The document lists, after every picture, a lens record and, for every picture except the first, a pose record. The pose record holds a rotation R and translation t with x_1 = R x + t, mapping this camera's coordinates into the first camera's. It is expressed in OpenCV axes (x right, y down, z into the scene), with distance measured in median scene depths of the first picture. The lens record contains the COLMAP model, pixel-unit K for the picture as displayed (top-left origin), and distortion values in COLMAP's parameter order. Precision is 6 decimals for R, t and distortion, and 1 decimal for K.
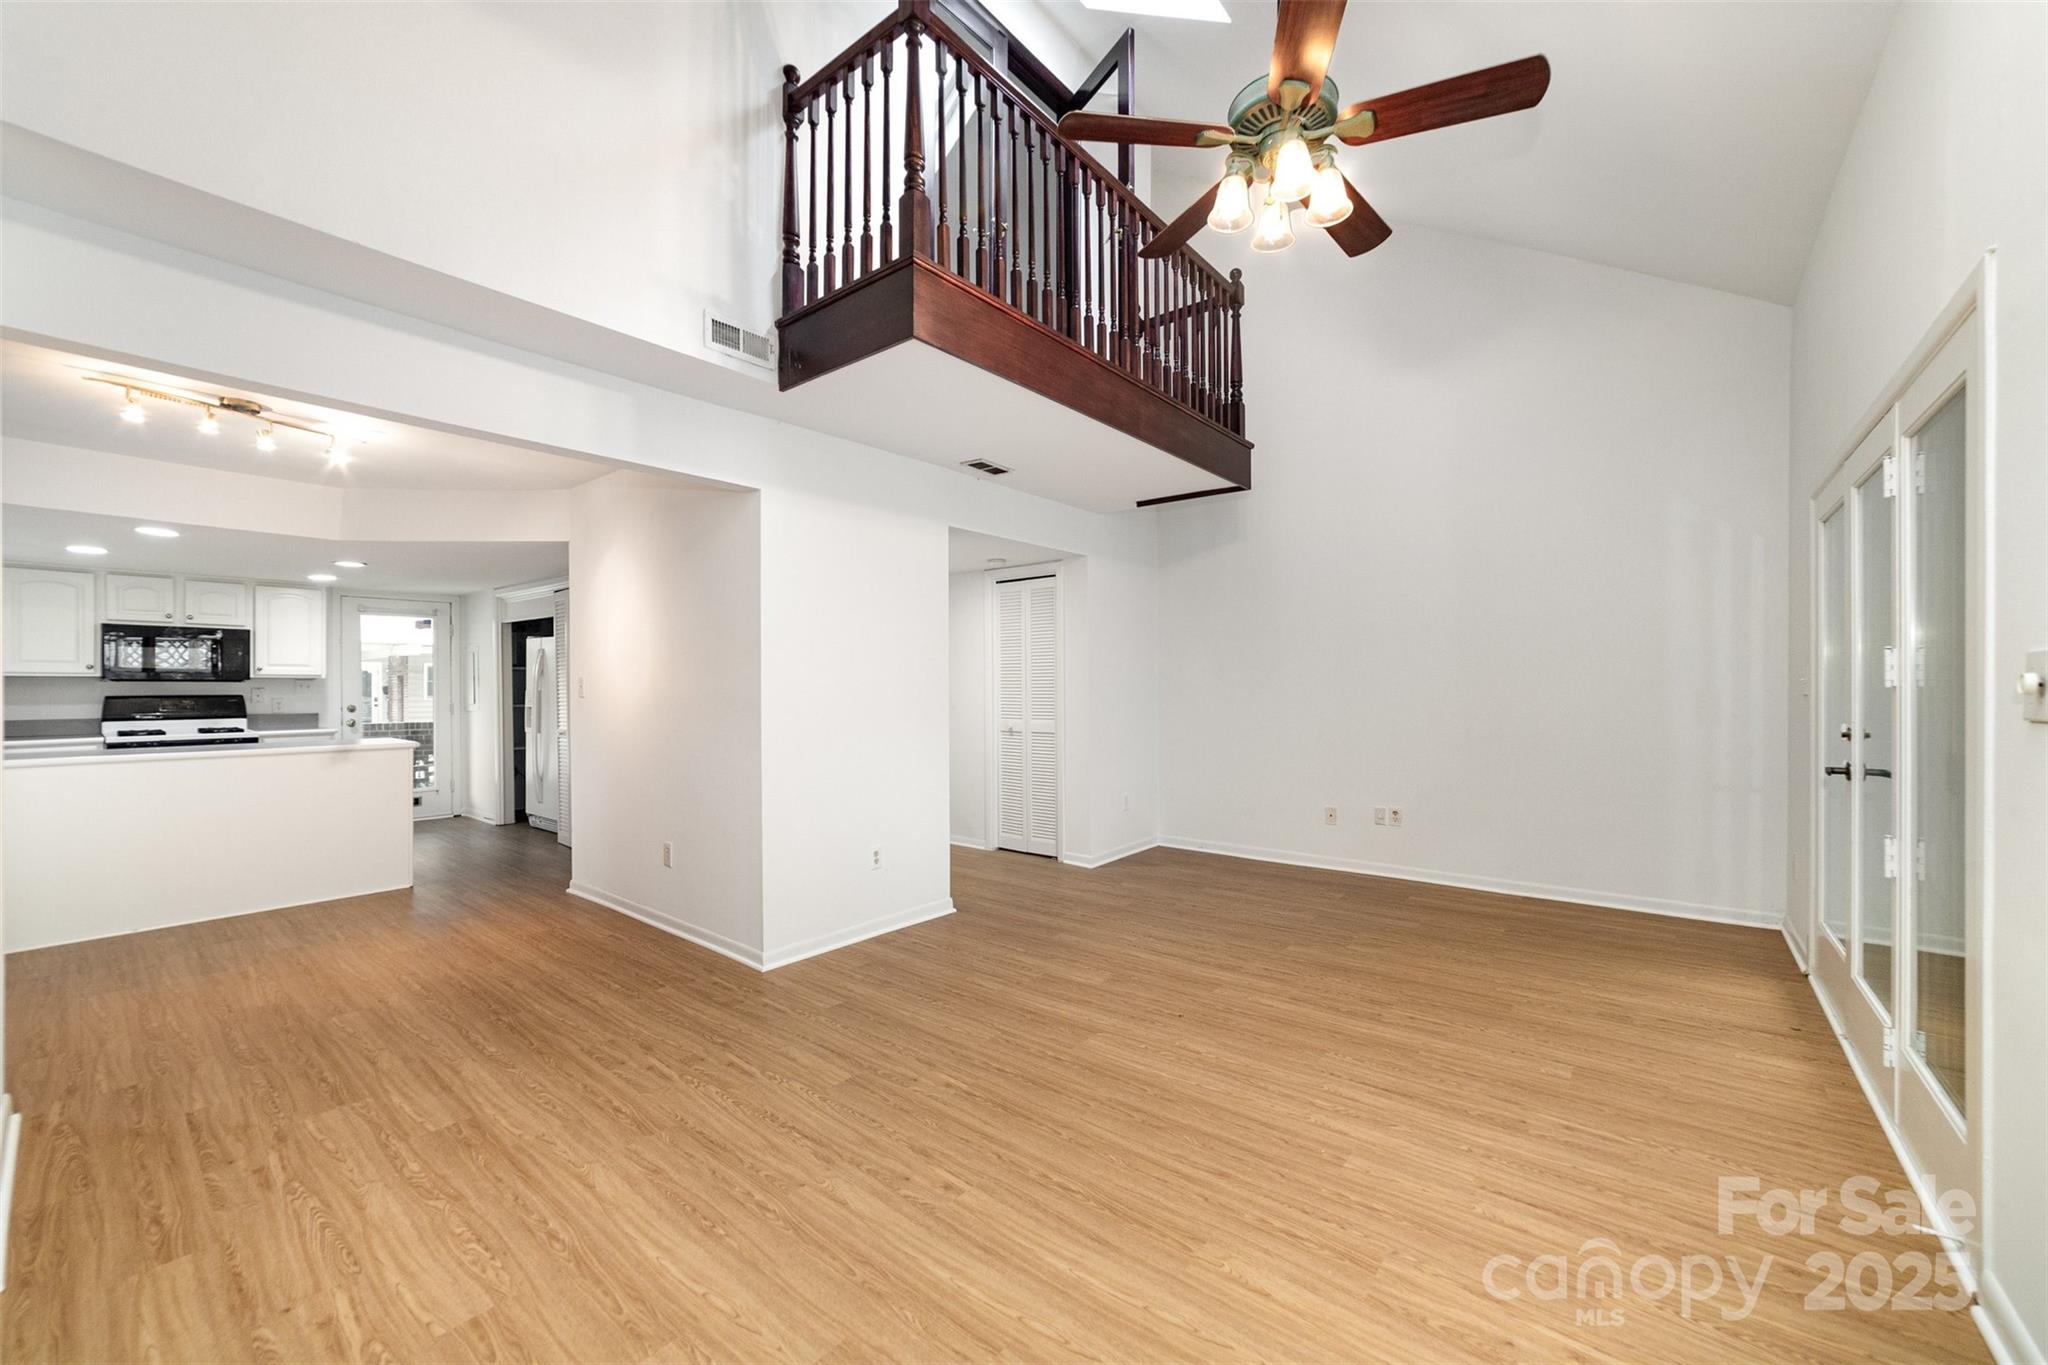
lens RADIAL K [[792.6, 0, 1027.1], [0, 792.6, 687.3], [0, 0, 1]] dist [-0.021583, 0.009465]
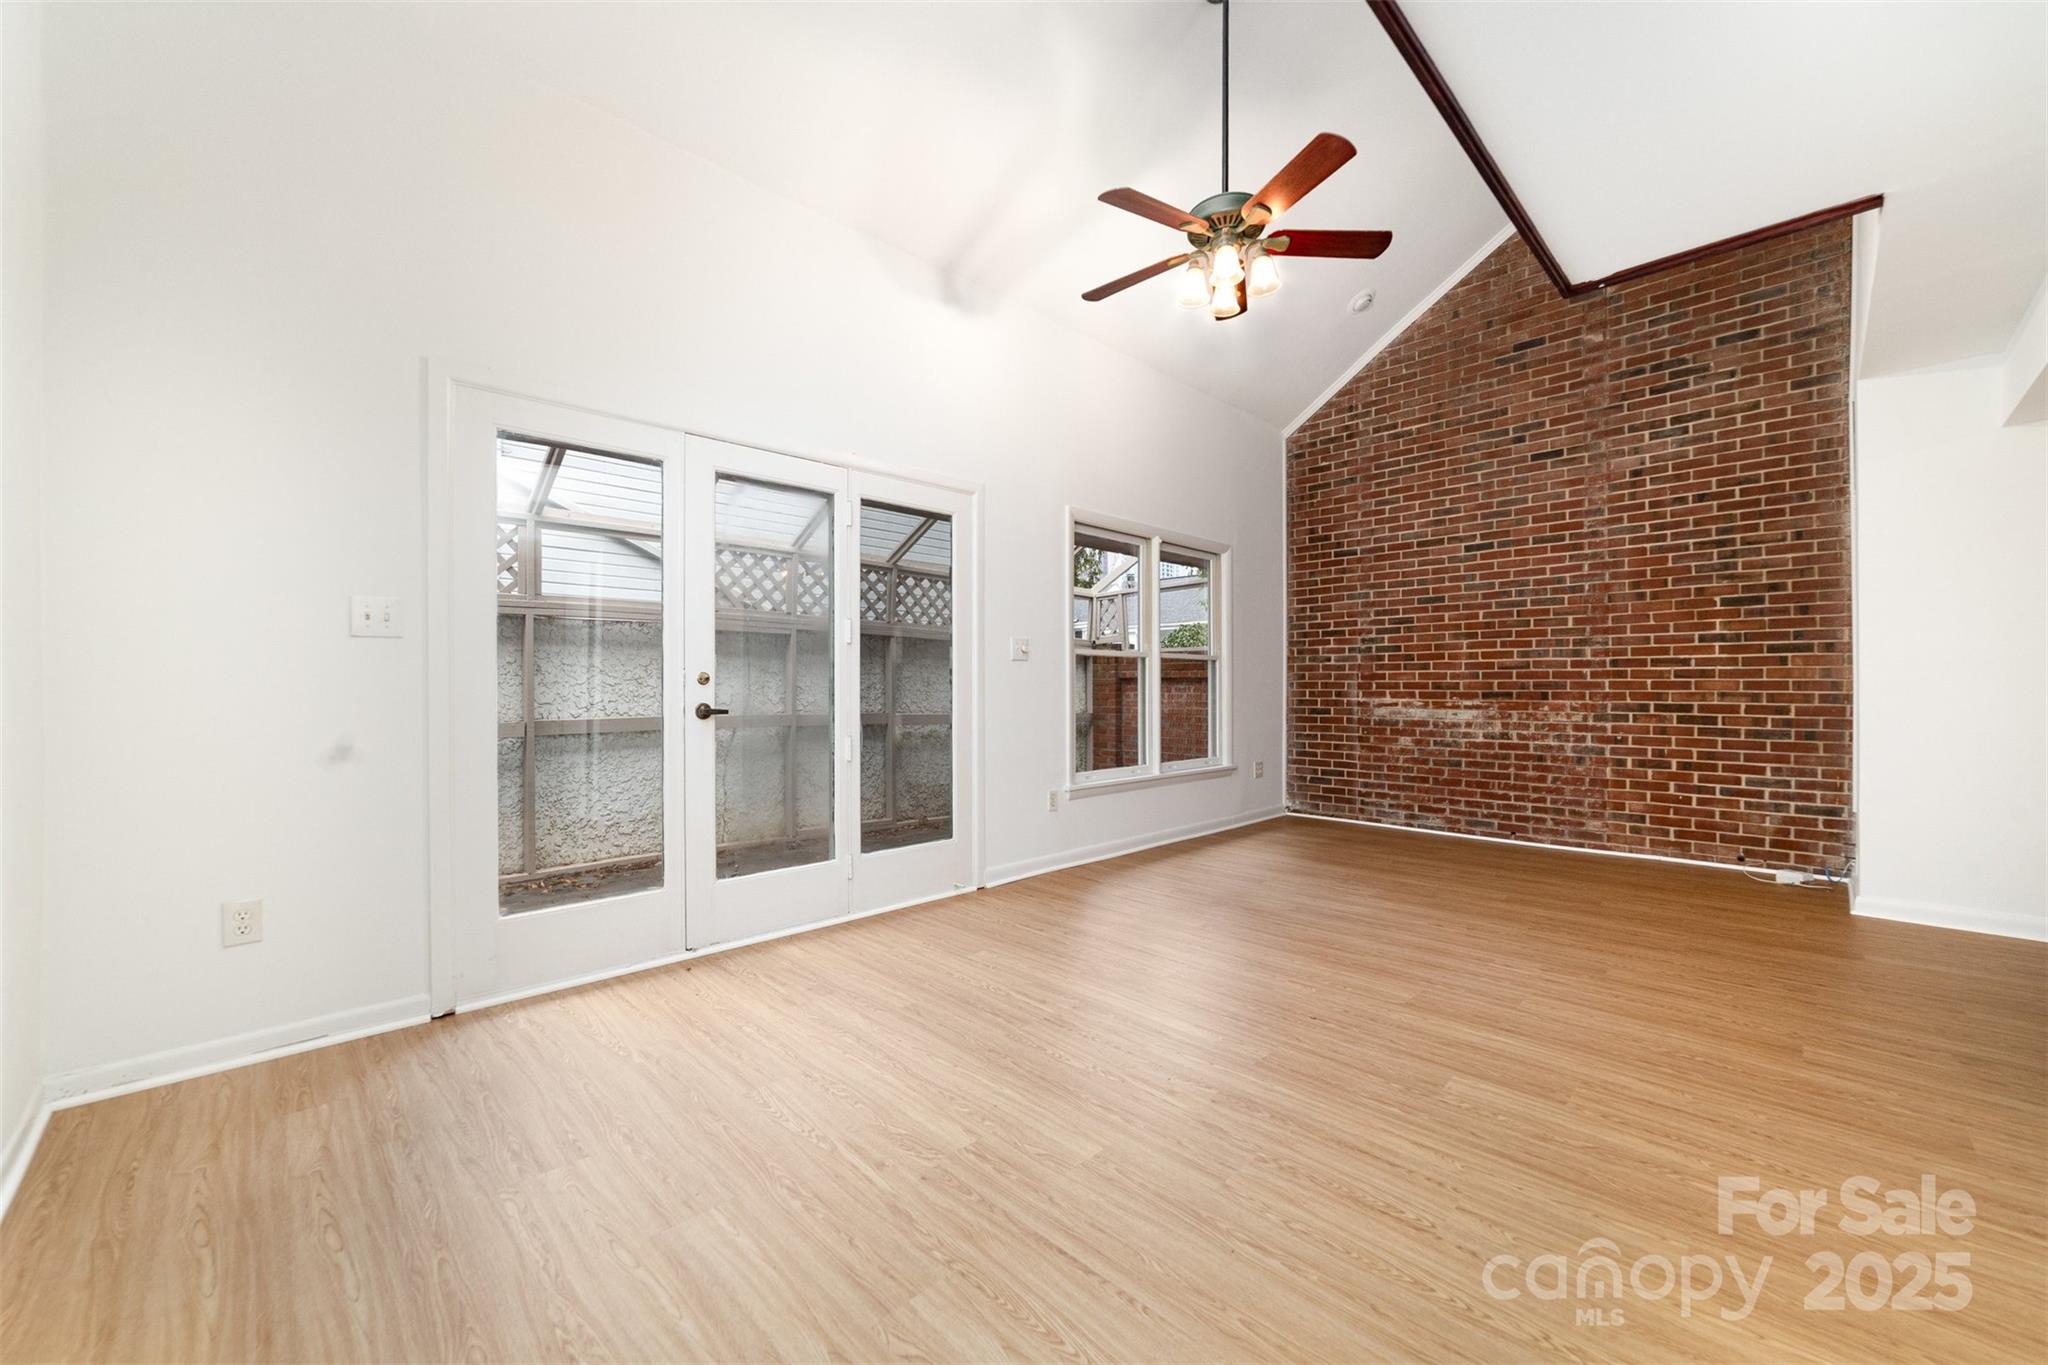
lens RADIAL K [[792.6, 0, 1027.1], [0, 792.6, 687.3], [0, 0, 1]] dist [-0.021583, 0.009465]
pose [[-0.993778, 0.004106, 0.111307, 0.395680], [0.004510, 0.999984, 0.003384, 0.061645], [-0.111291, 0.003865, -0.993780, 1.831036]]
